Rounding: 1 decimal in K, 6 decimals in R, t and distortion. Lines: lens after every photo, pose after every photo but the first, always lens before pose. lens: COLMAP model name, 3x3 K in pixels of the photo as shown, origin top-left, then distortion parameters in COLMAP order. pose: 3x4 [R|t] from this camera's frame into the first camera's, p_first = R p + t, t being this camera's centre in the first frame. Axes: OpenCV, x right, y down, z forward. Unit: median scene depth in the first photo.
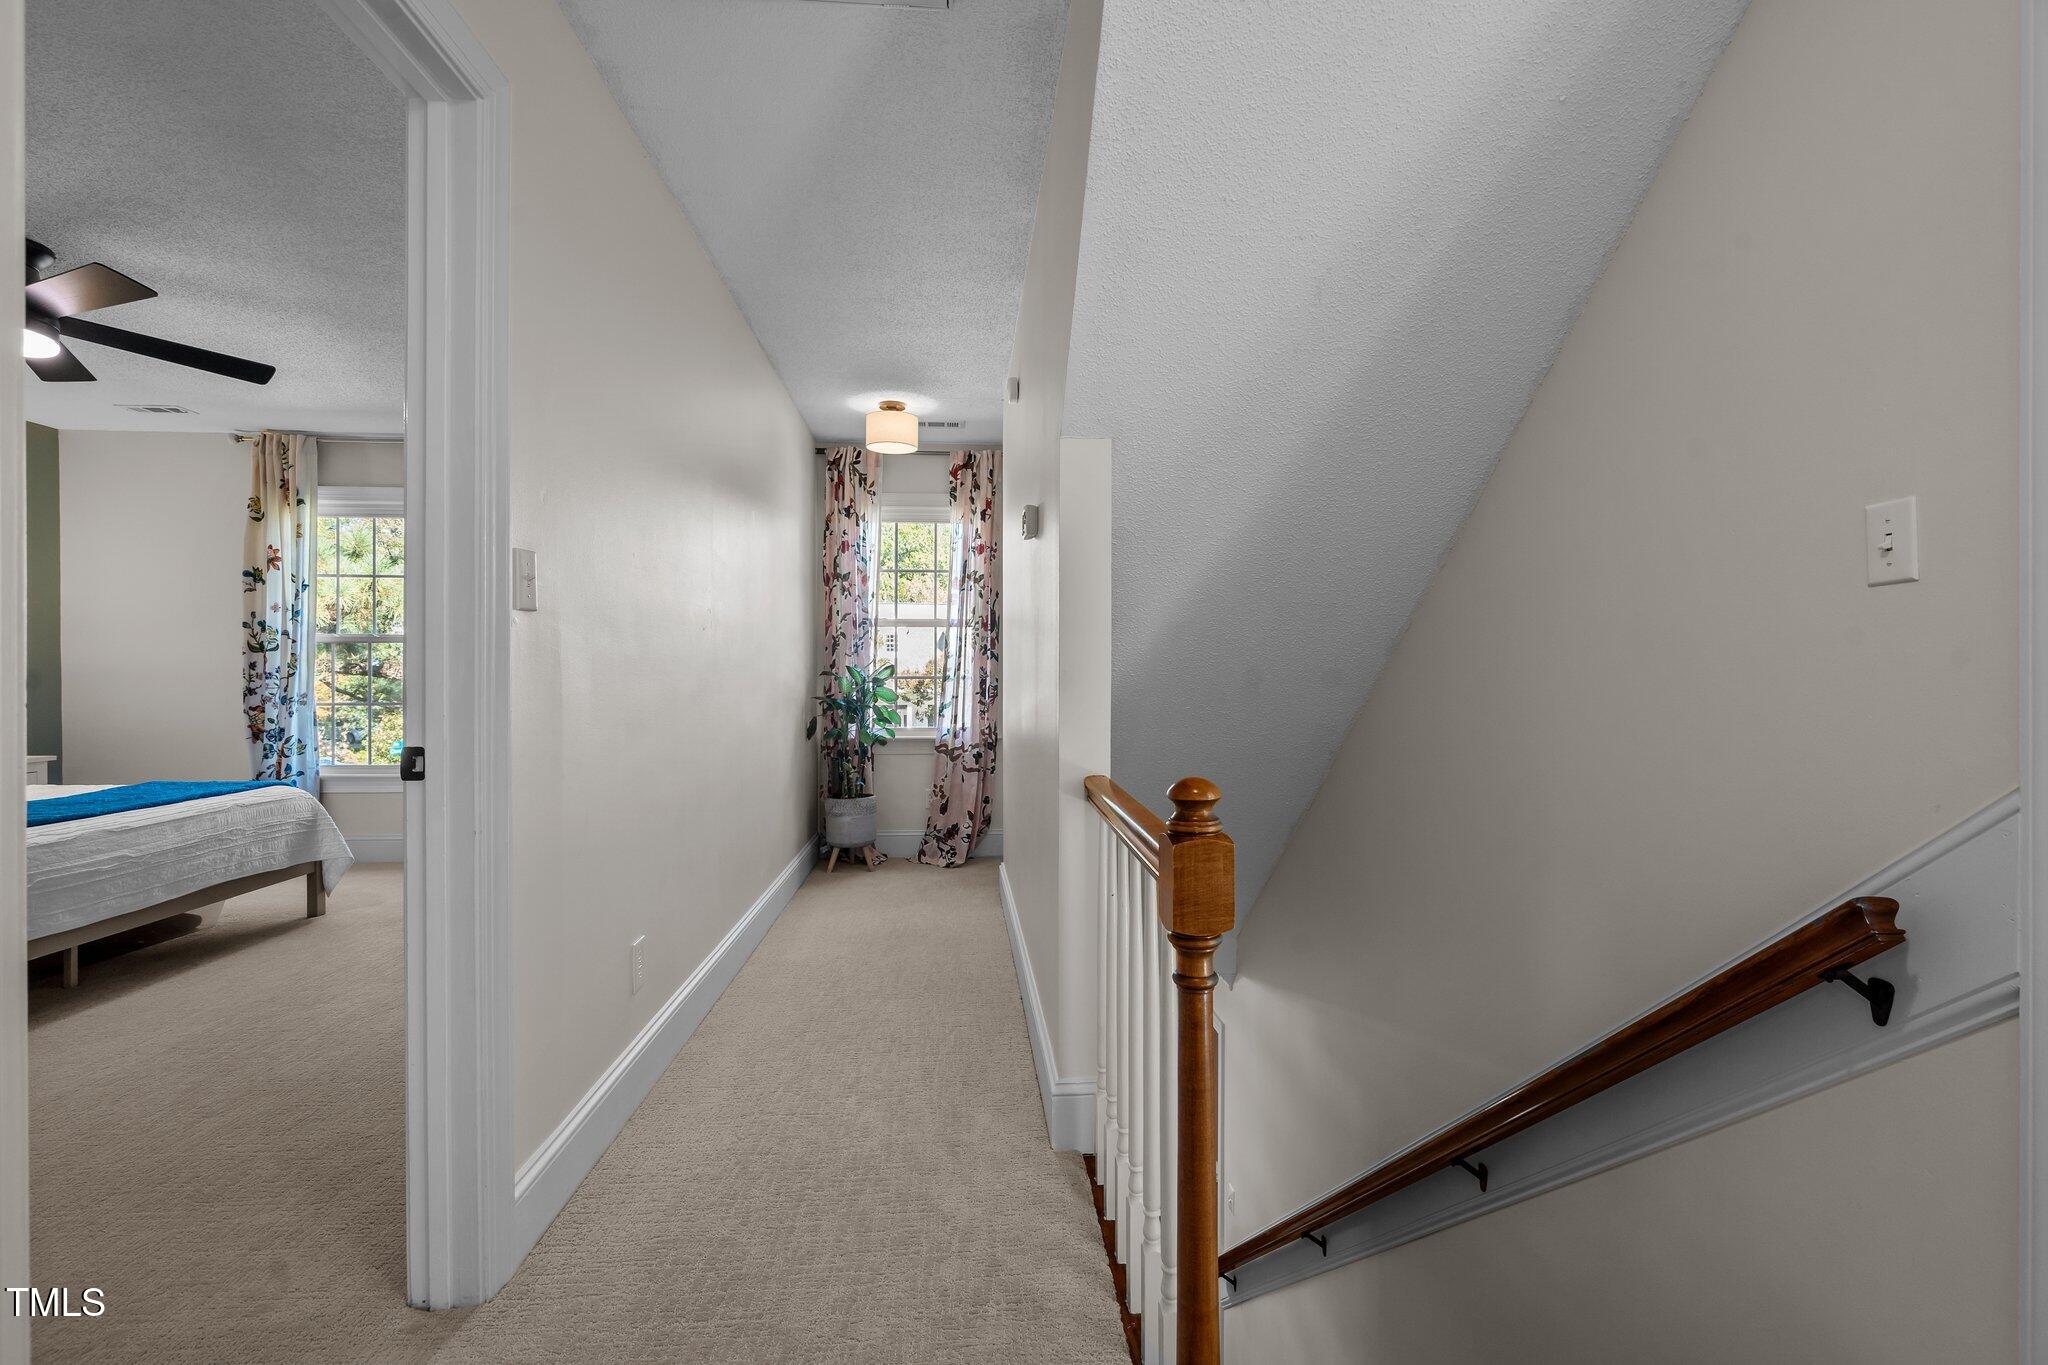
lens RADIAL K [[934.9, 0, 1030.5], [0, 934.9, 680.3], [0, 0, 1]] dist [-0.006235, 0.002015]
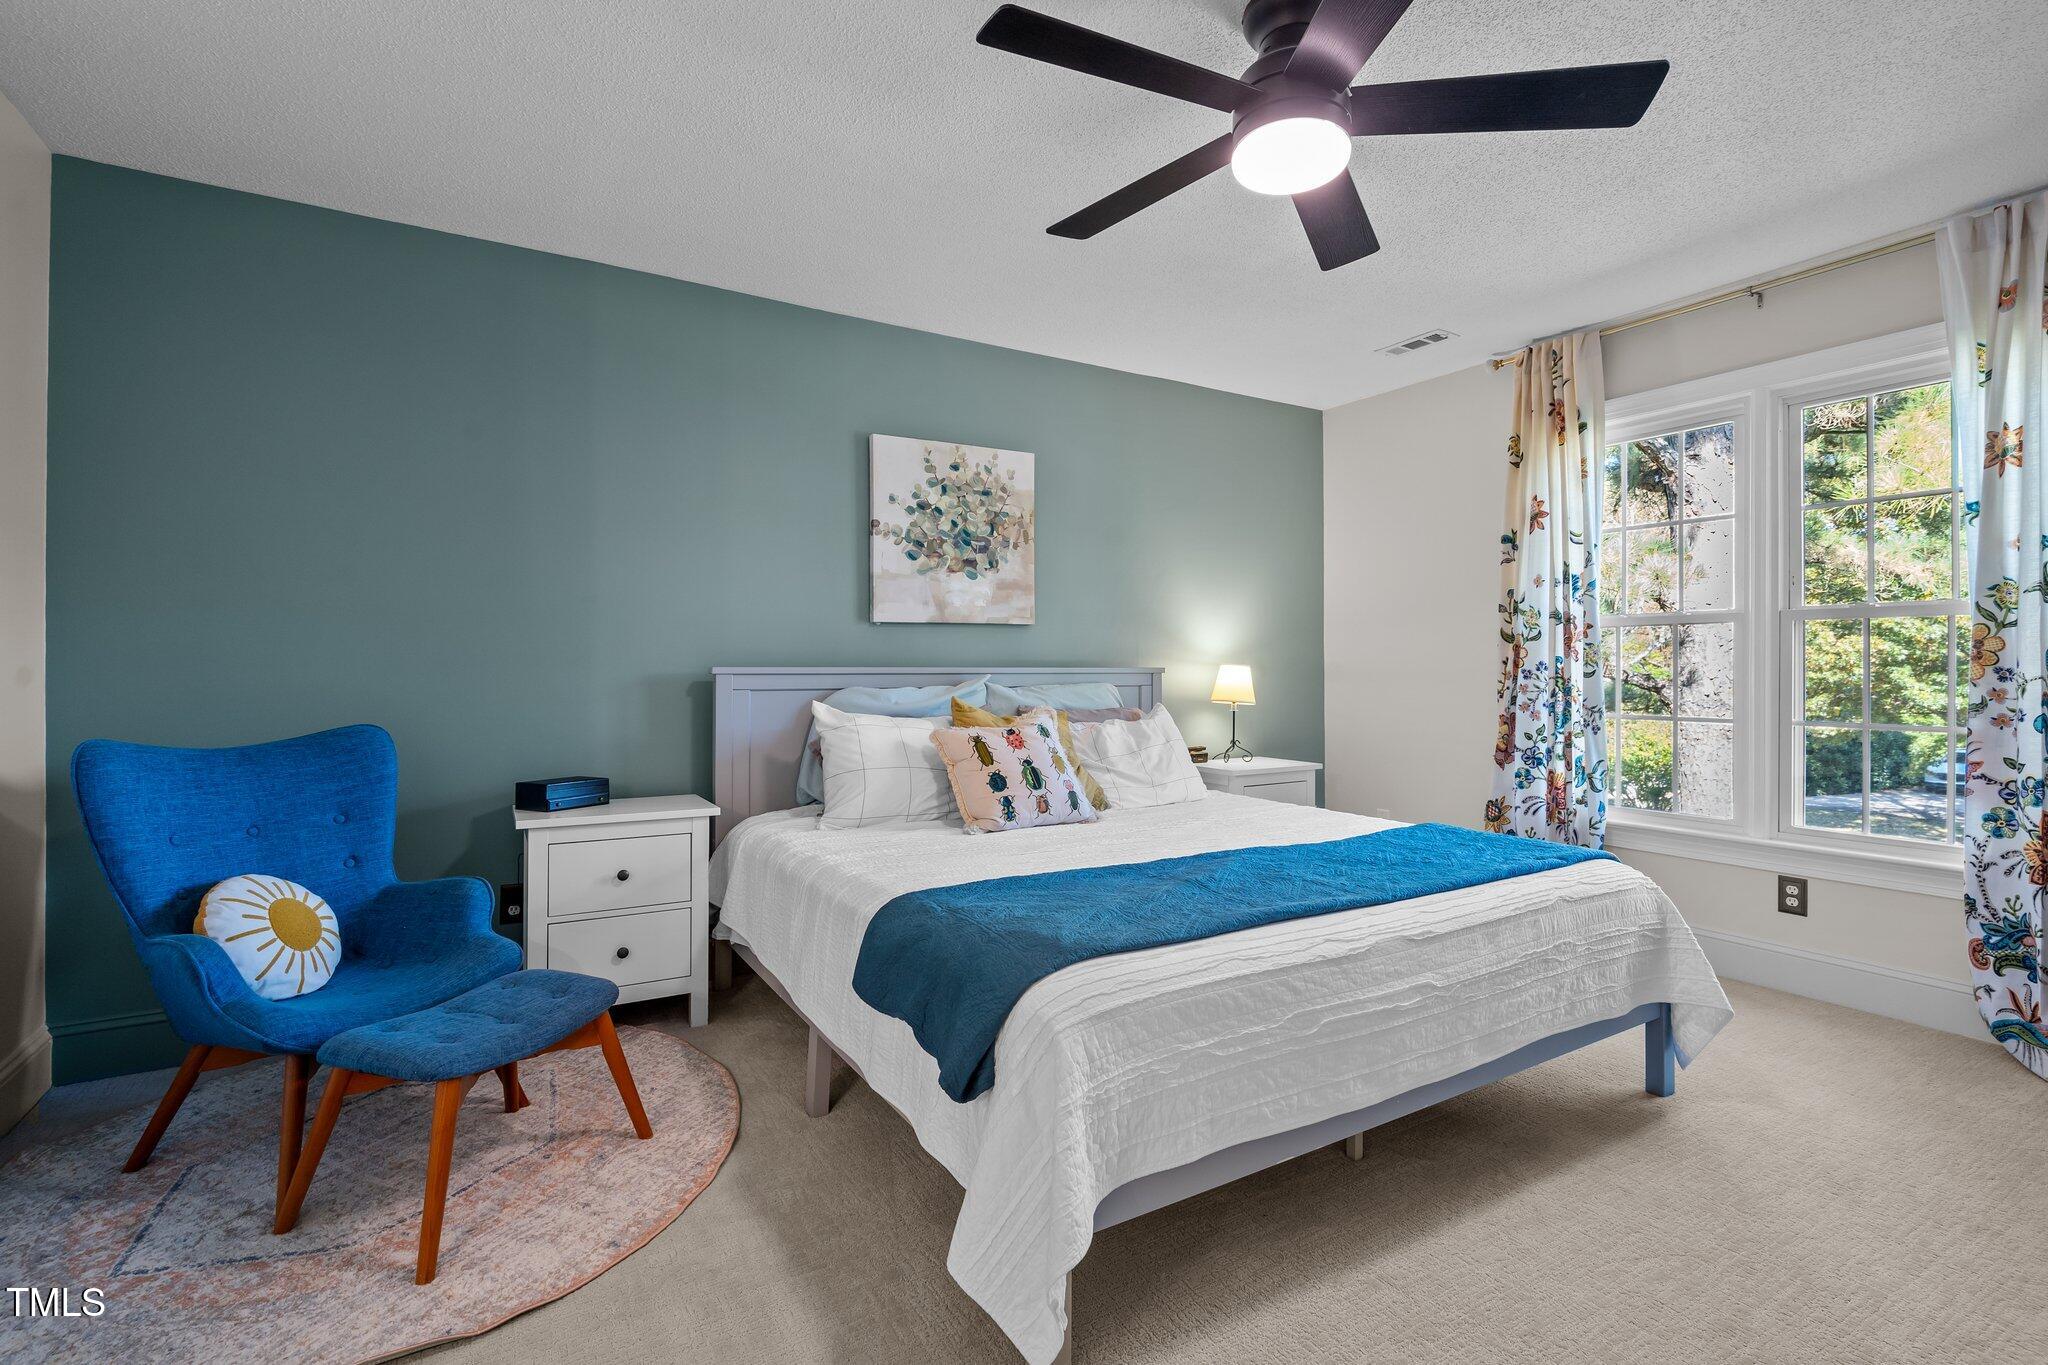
lens RADIAL K [[934.9, 0, 1011.2], [0, 934.9, 667.7], [0, 0, 1]] dist [-0.006235, 0.002015]
pose [[0.446807, 0.001969, -0.894628, -0.345103], [-0.009977, 0.999946, -0.002781, -0.003971], [0.894575, 0.010168, 0.446803, 0.305658]]
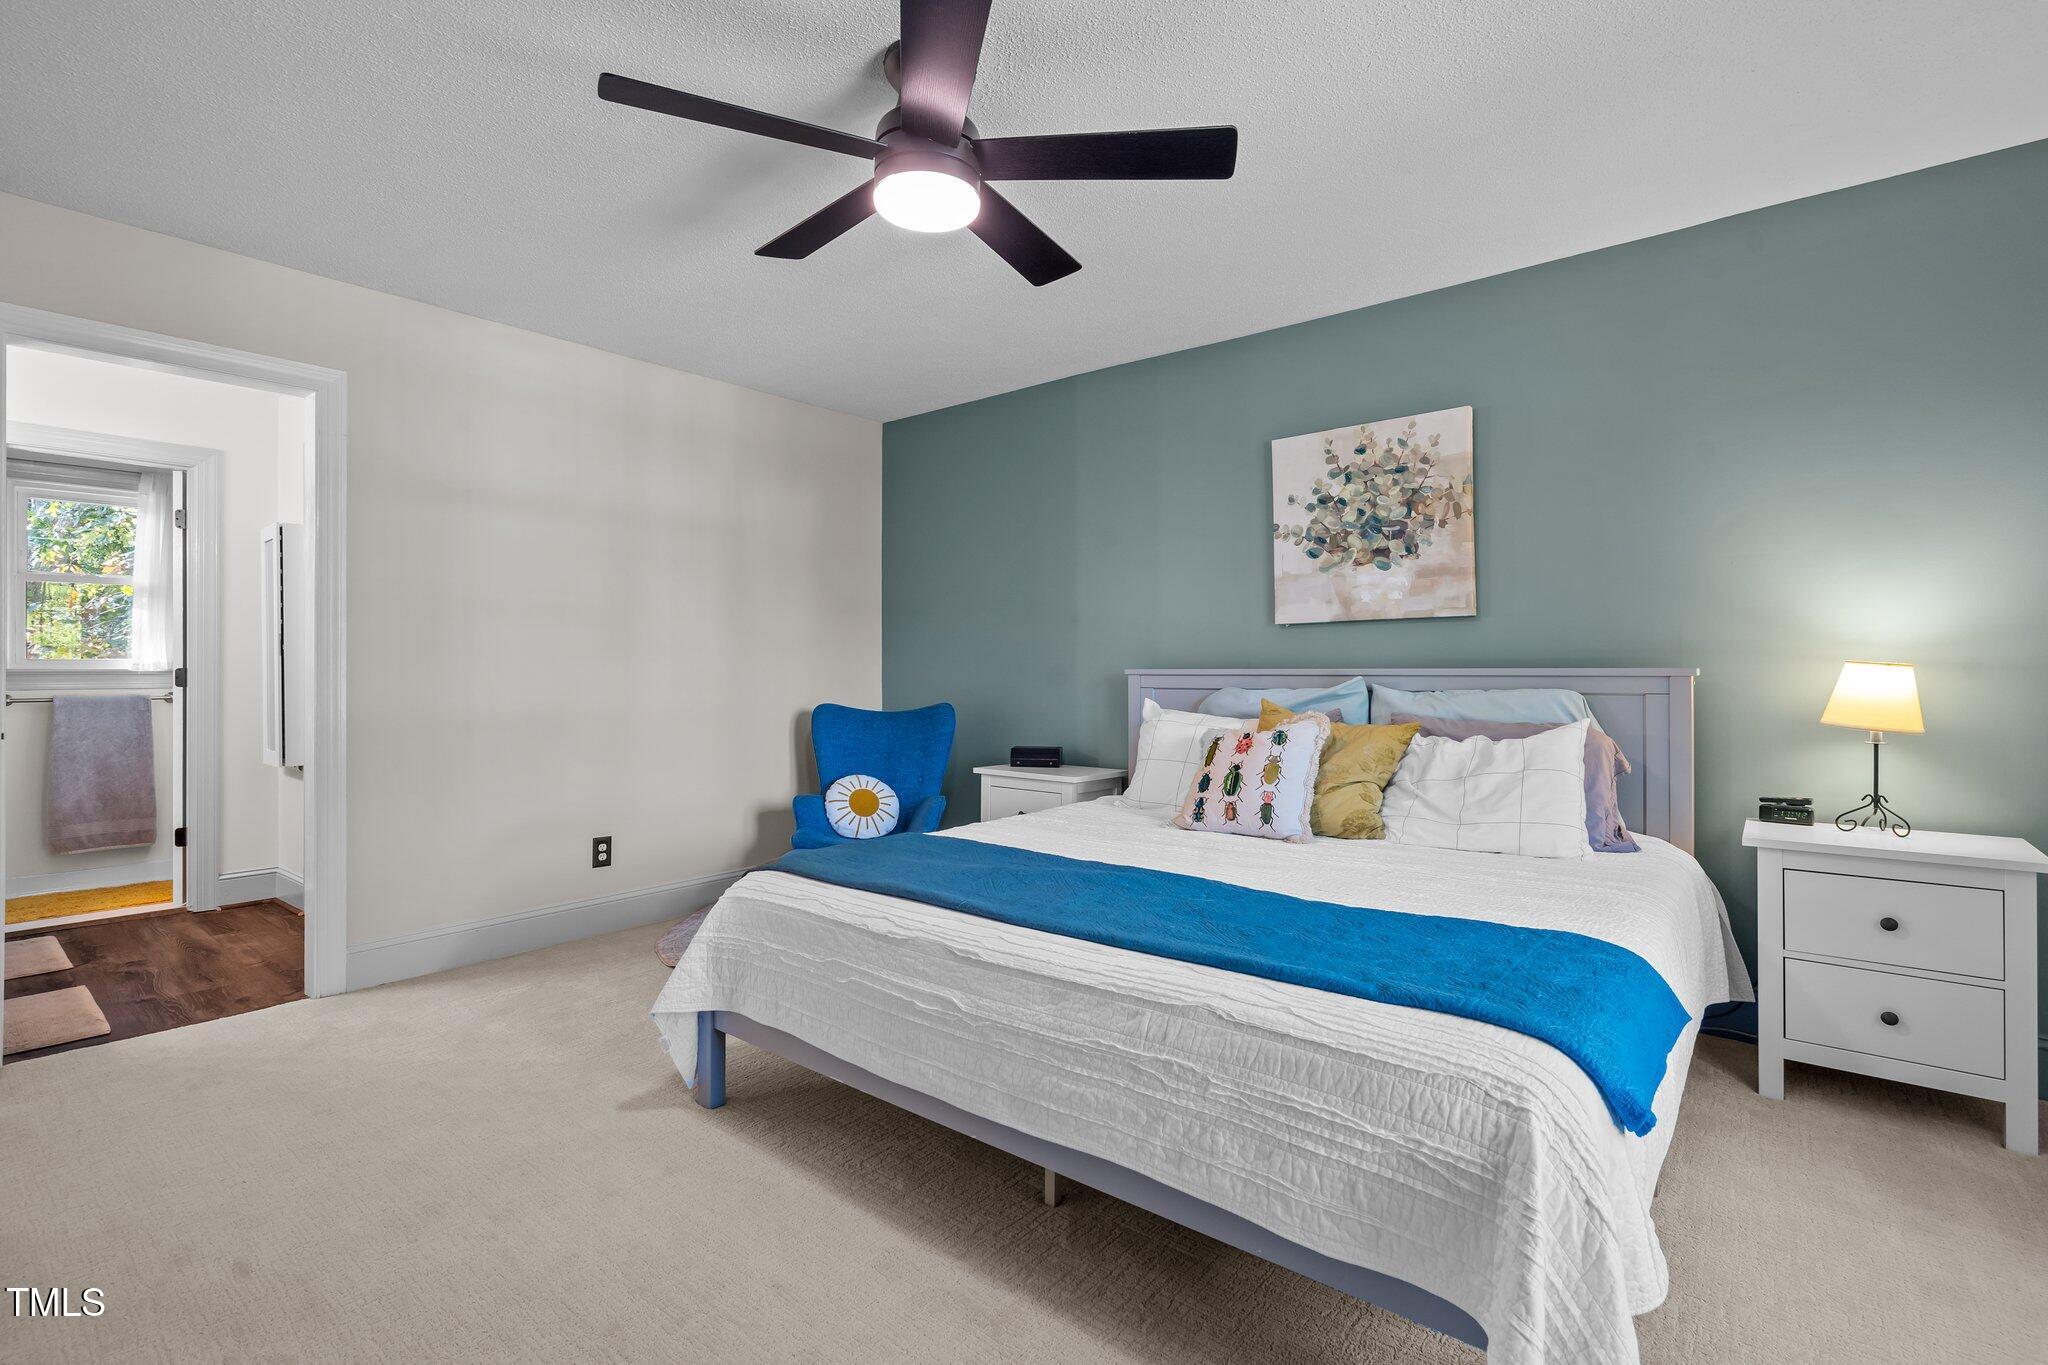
lens RADIAL K [[934.9, 0, 1017.4], [0, 934.9, 676.0], [0, 0, 1]] dist [-0.006235, 0.002015]
pose [[-0.684330, 0.013465, -0.729048, -0.358569], [-0.000199, 0.999826, 0.018652, -0.012669], [0.729172, 0.012909, -0.684208, 0.864011]]
